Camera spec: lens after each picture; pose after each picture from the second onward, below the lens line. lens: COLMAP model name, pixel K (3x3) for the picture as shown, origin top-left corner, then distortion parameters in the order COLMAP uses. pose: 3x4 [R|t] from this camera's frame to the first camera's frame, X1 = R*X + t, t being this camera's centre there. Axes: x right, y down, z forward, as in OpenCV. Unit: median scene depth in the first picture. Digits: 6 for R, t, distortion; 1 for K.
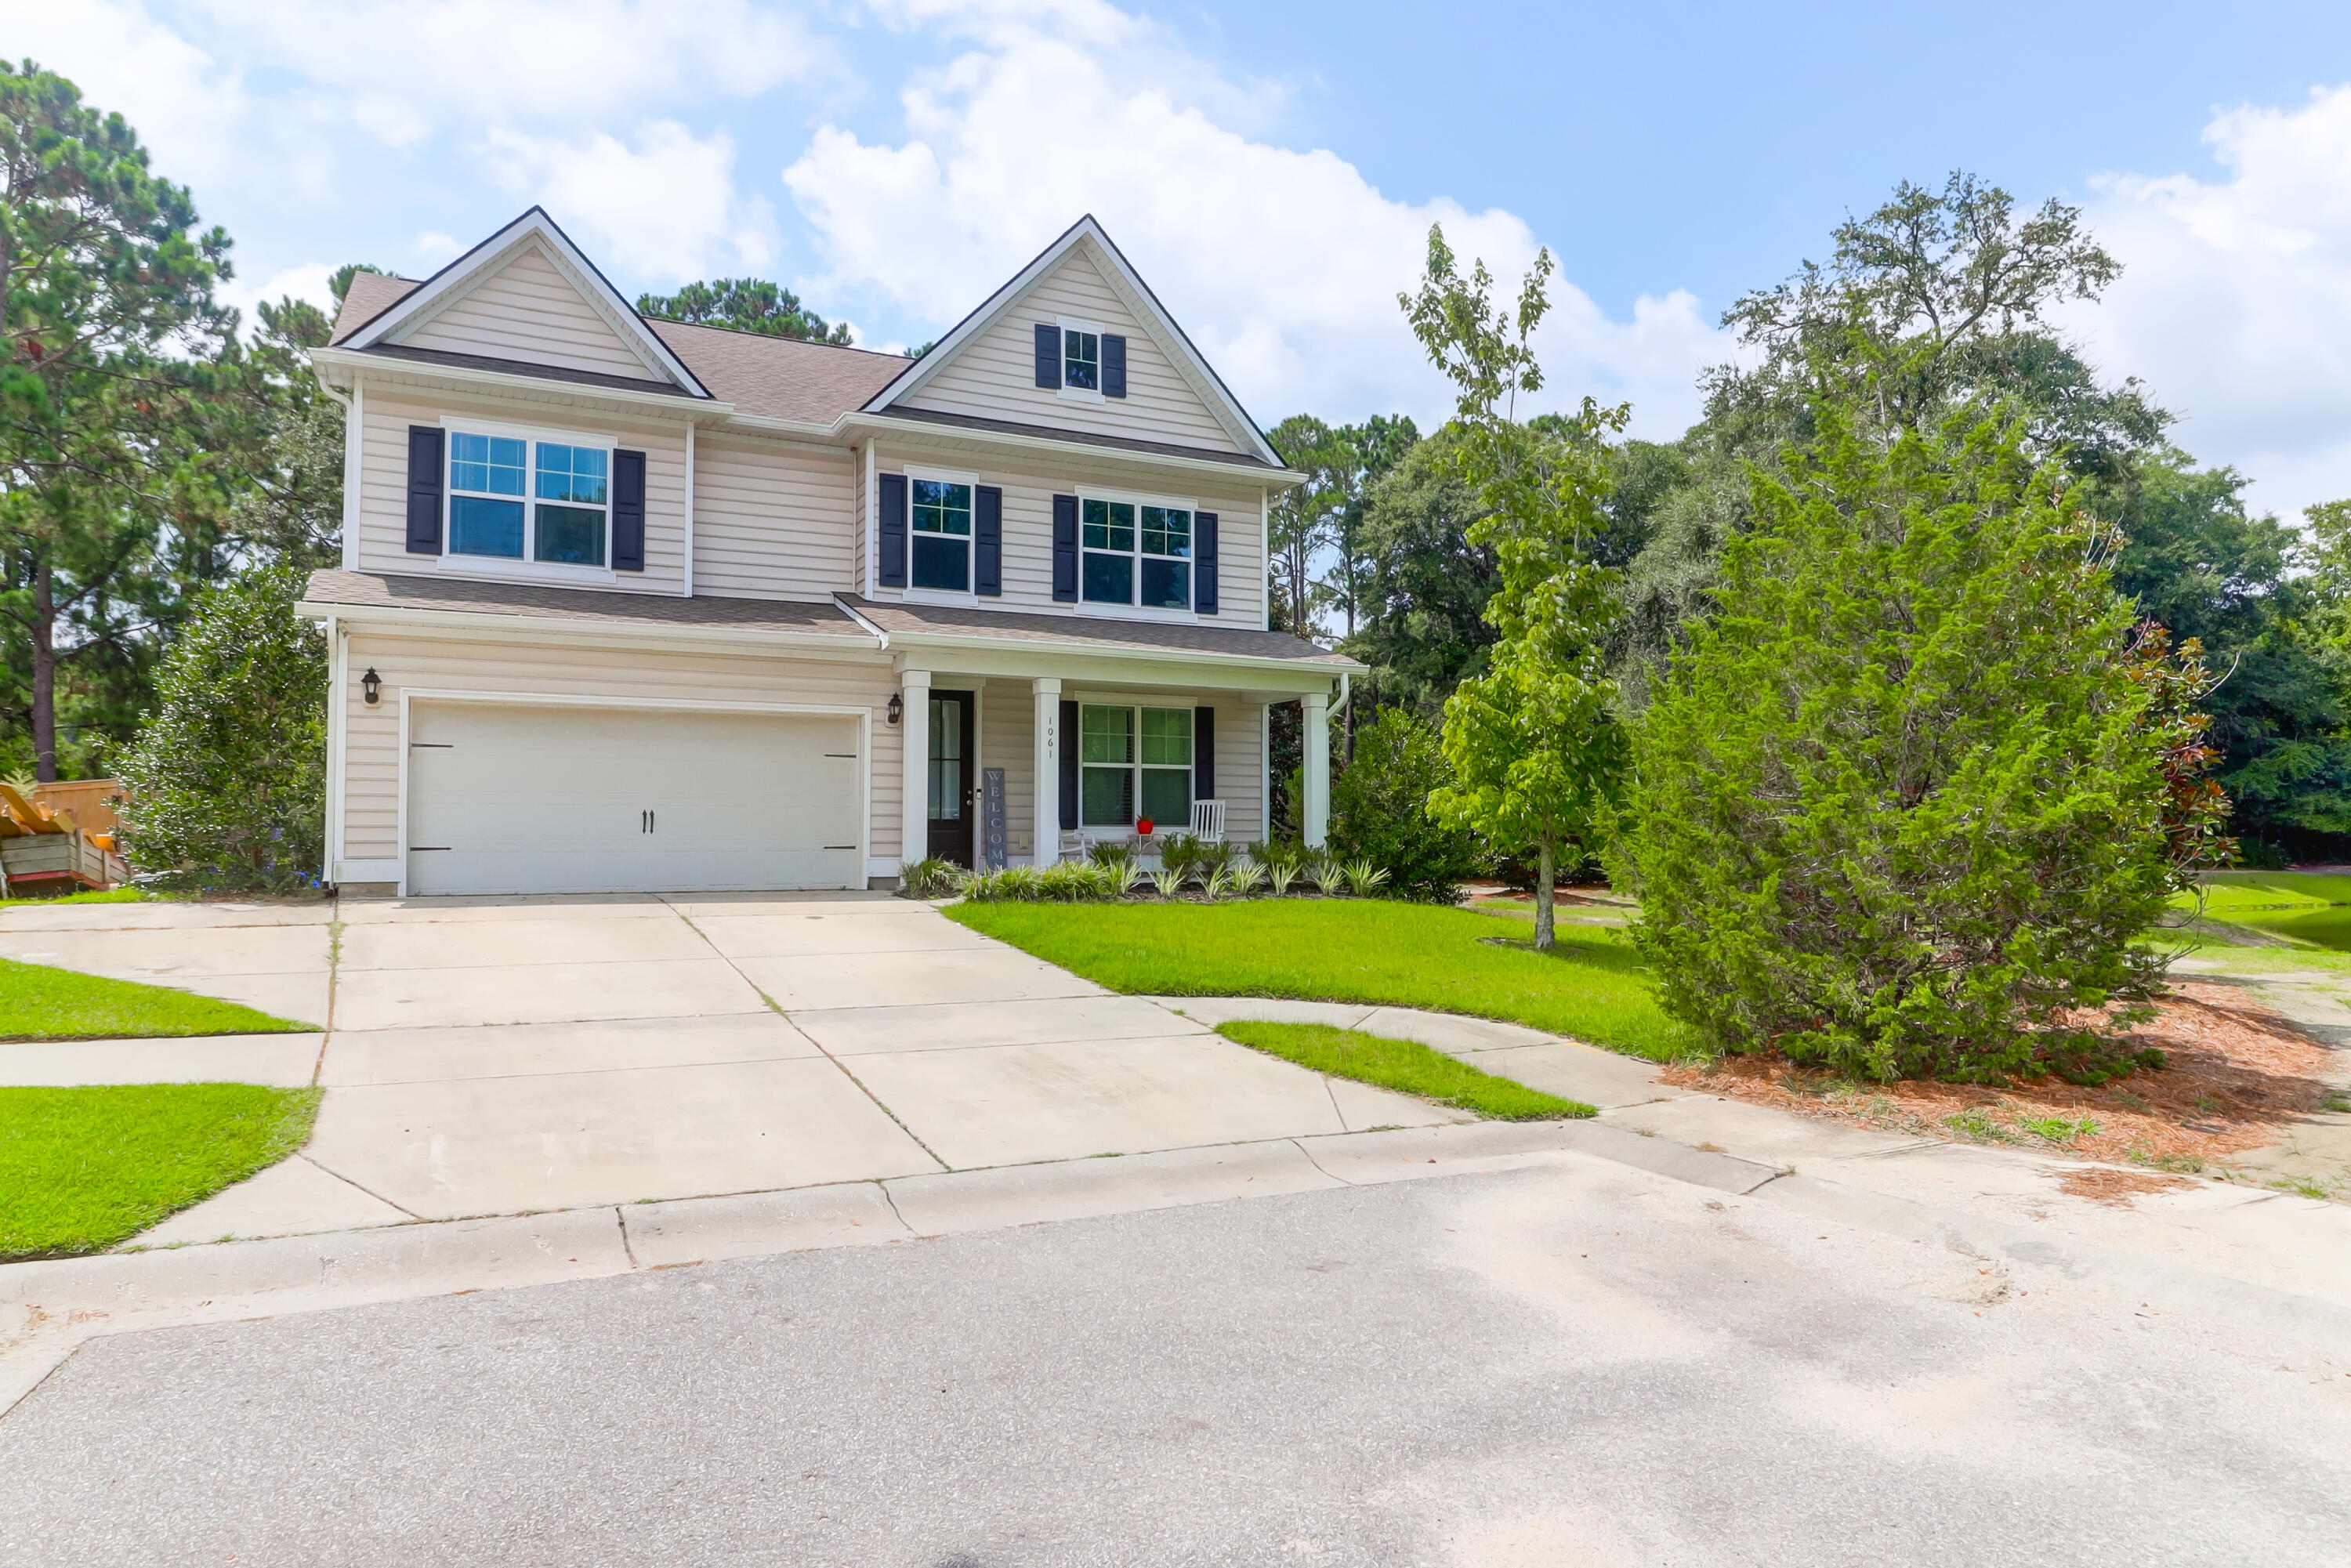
lens RADIAL K [[1457.7, 0, 1177.3], [0, 1457.7, 781.1], [0, 0, 1]] dist [0.015889, -0.014291]
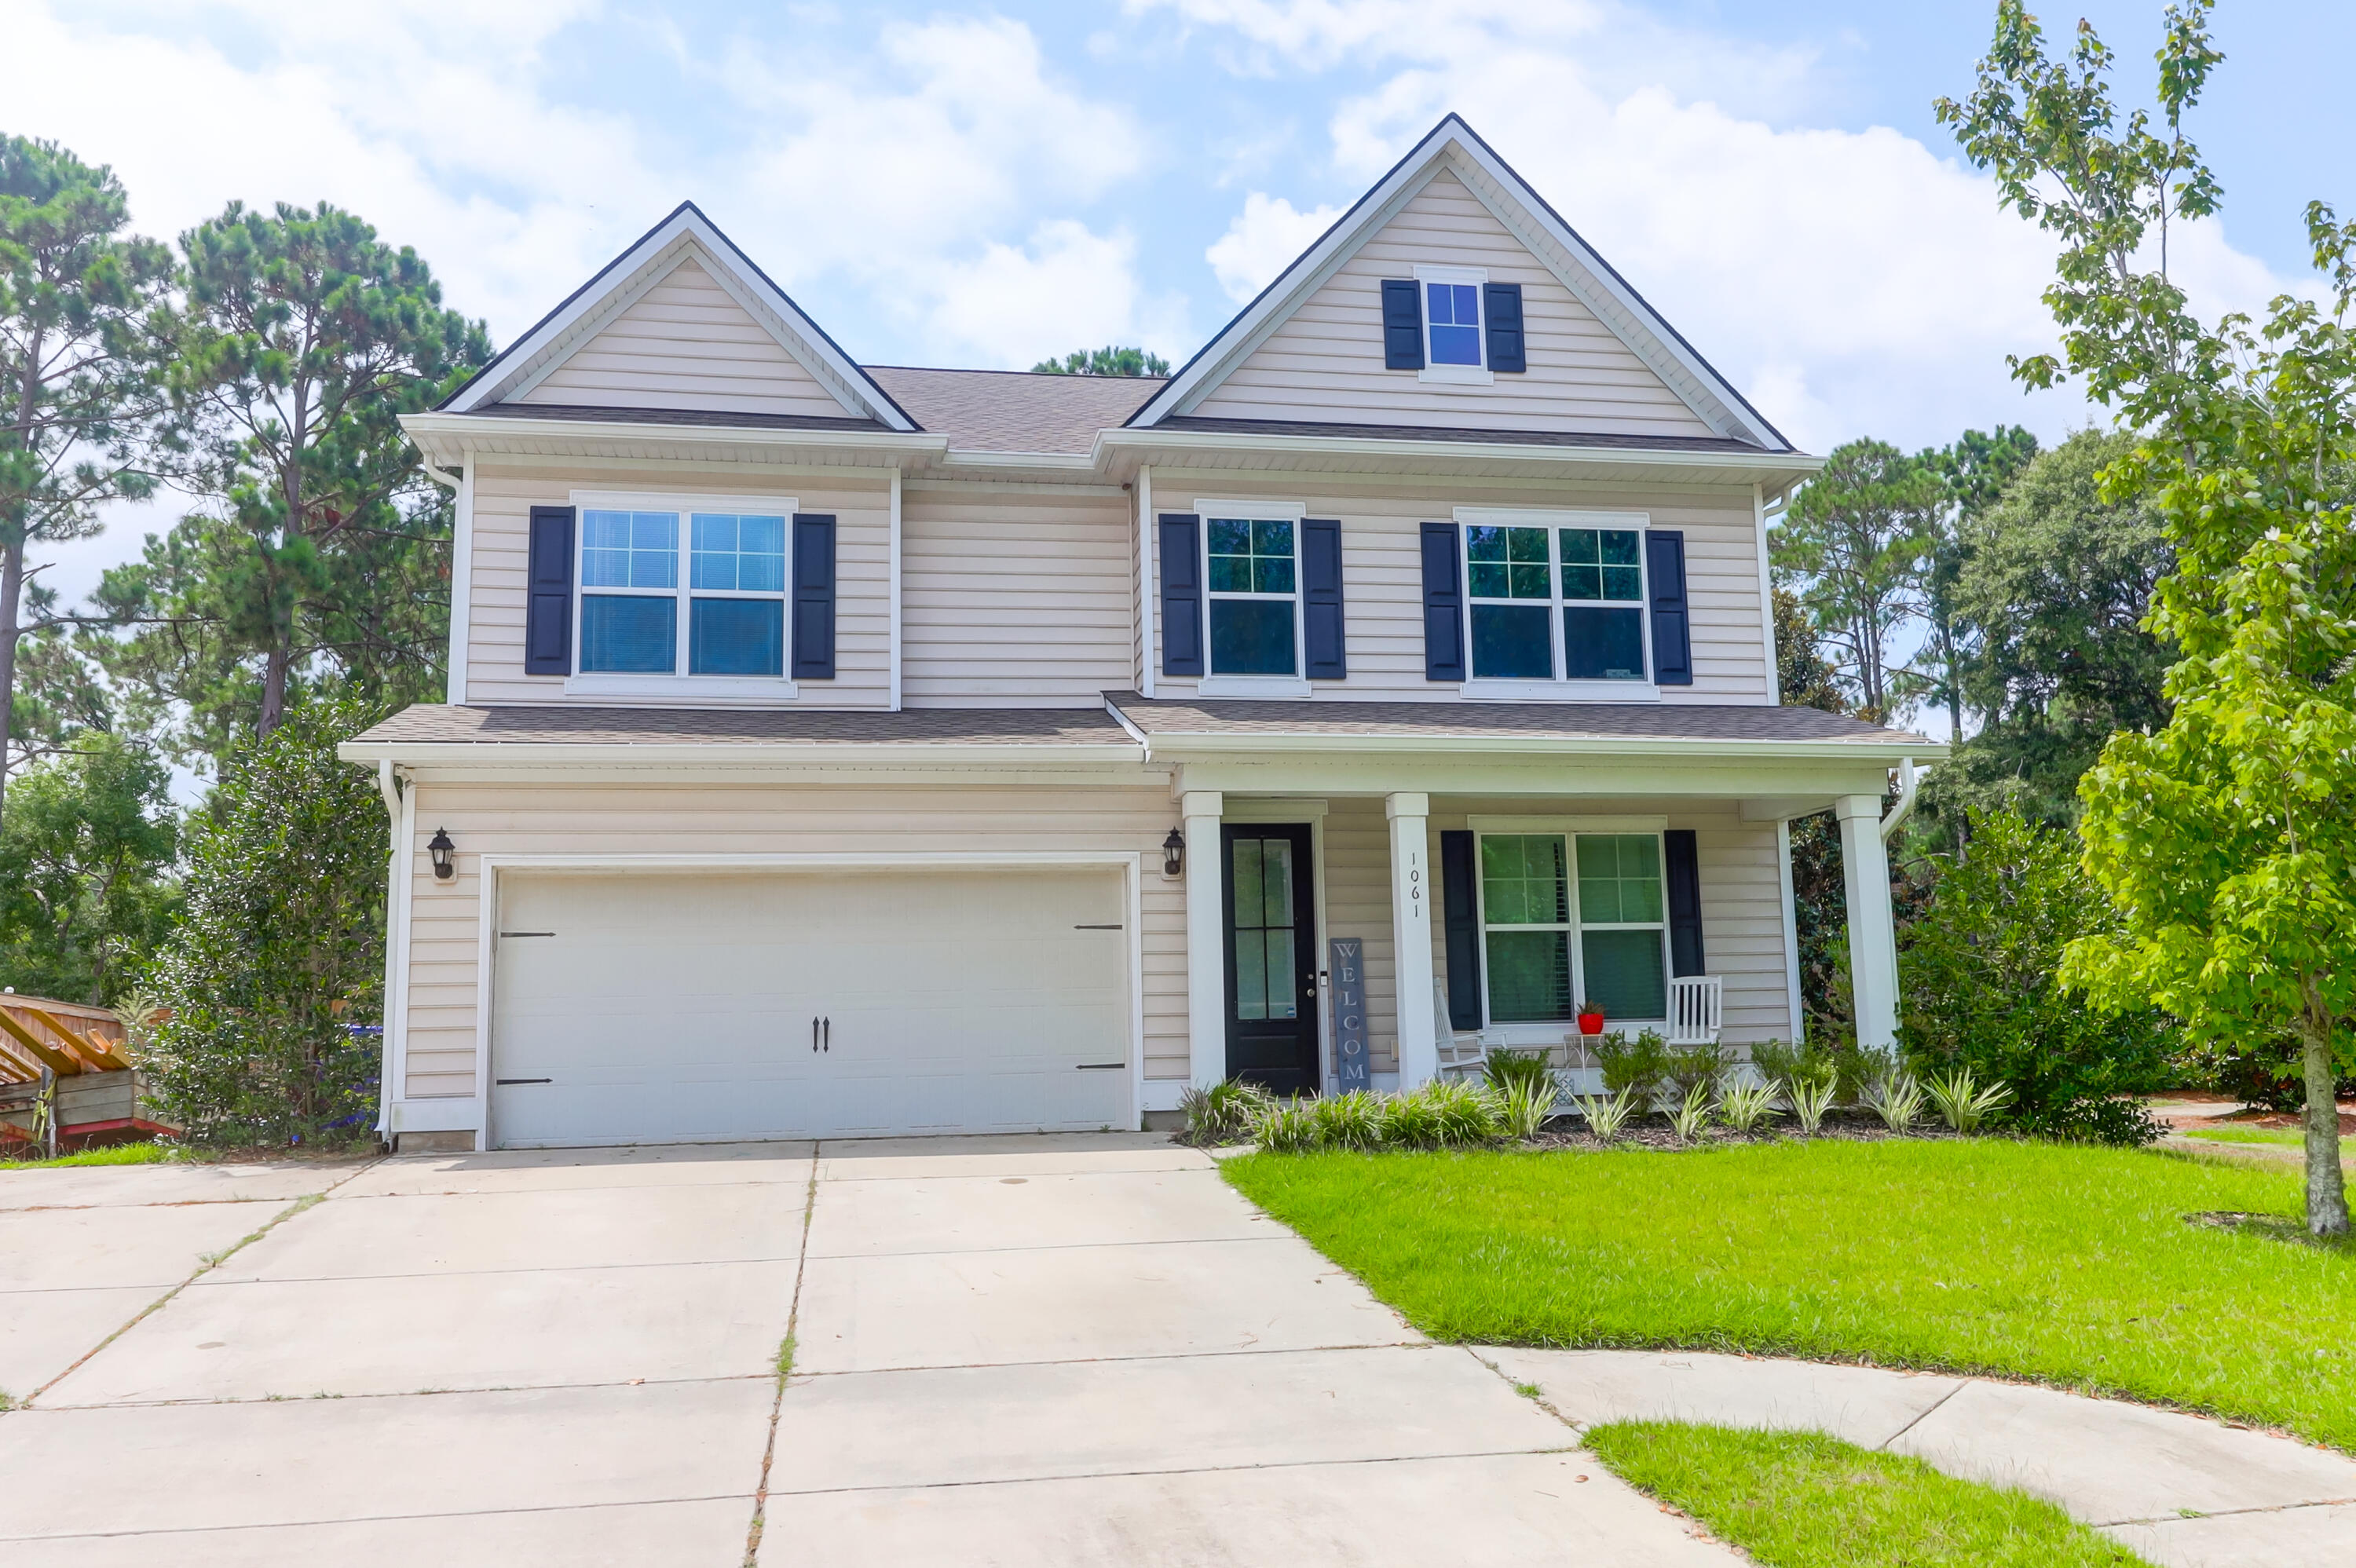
lens RADIAL K [[1843.7, 0, 1187.7], [0, 1843.7, 781.0], [0, 0, 1]] dist [0.004110, -0.005270]
pose [[0.957593, -0.064413, -0.280831, 0.045196], [0.035177, 0.993535, -0.107936, 0.008049], [0.285968, 0.093480, 0.953669, 0.190618]]
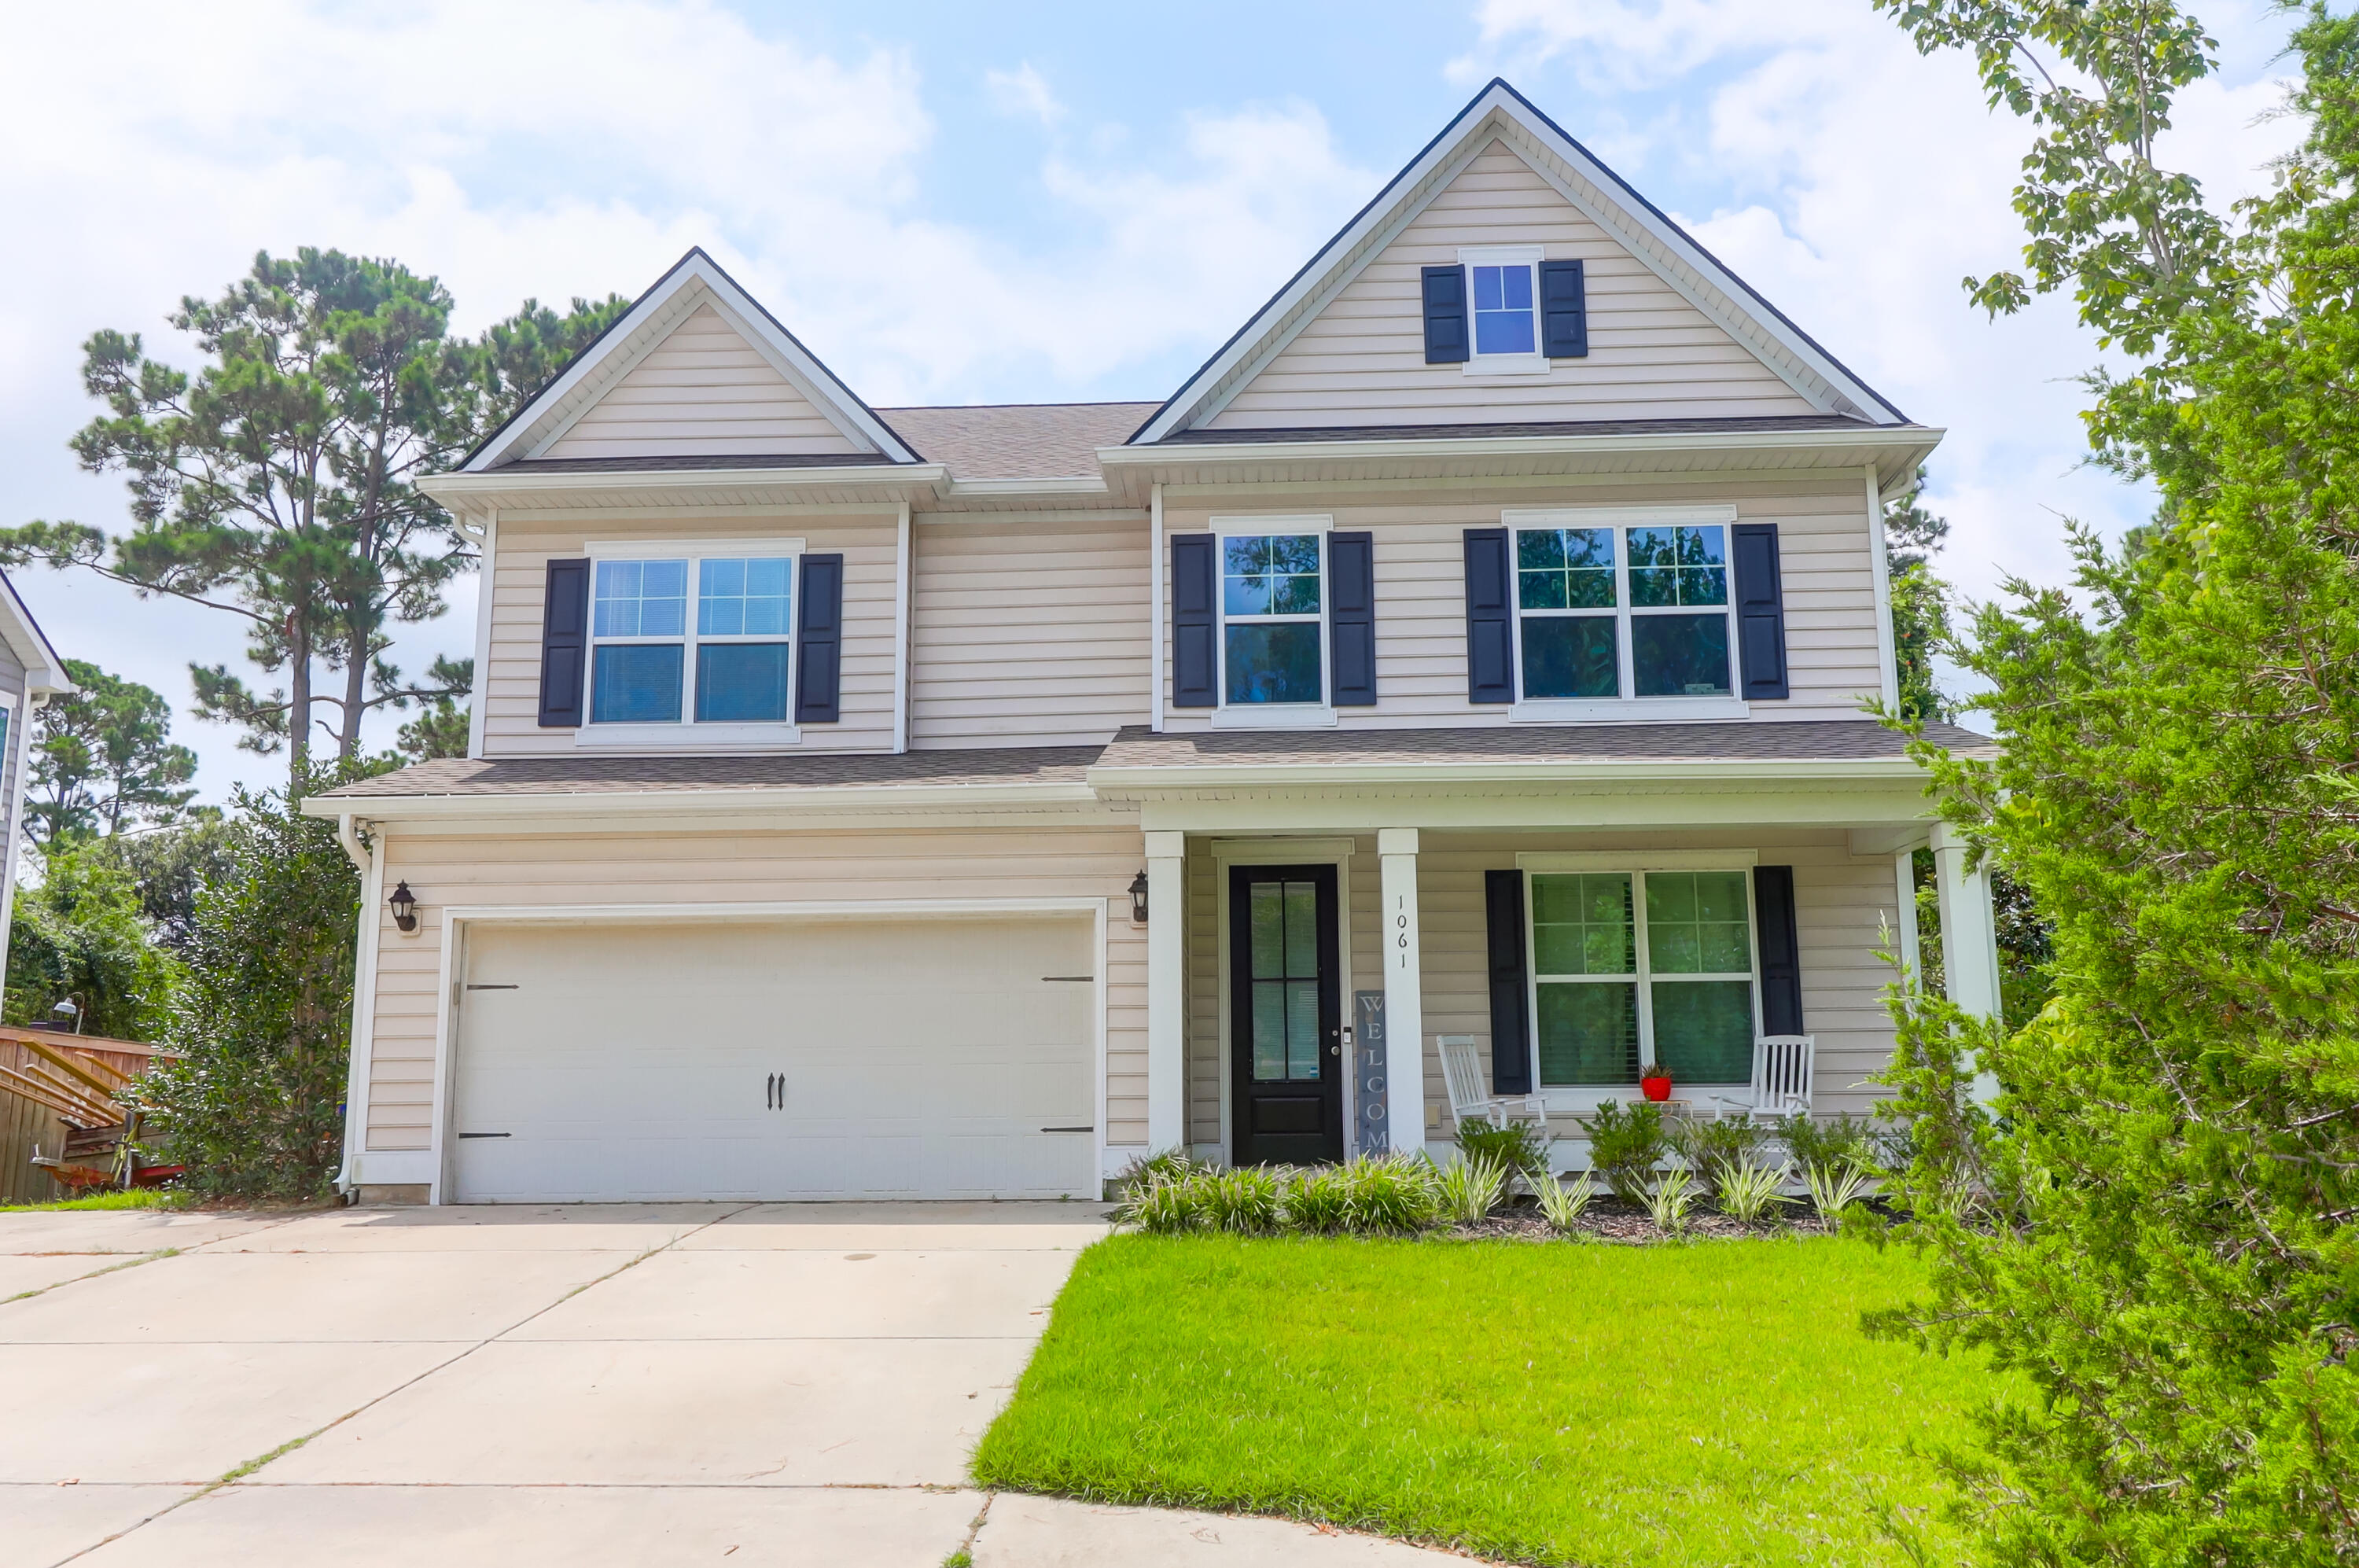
lens RADIAL K [[1846.2, 0, 1174.3], [0, 1846.2, 781.0], [0, 0, 1]] dist [0.004110, -0.005270]
pose [[0.870765, -0.093367, -0.482753, 0.181302], [0.028955, 0.989839, -0.139212, 0.009159], [0.490846, 0.107243, 0.864621, 0.314026]]
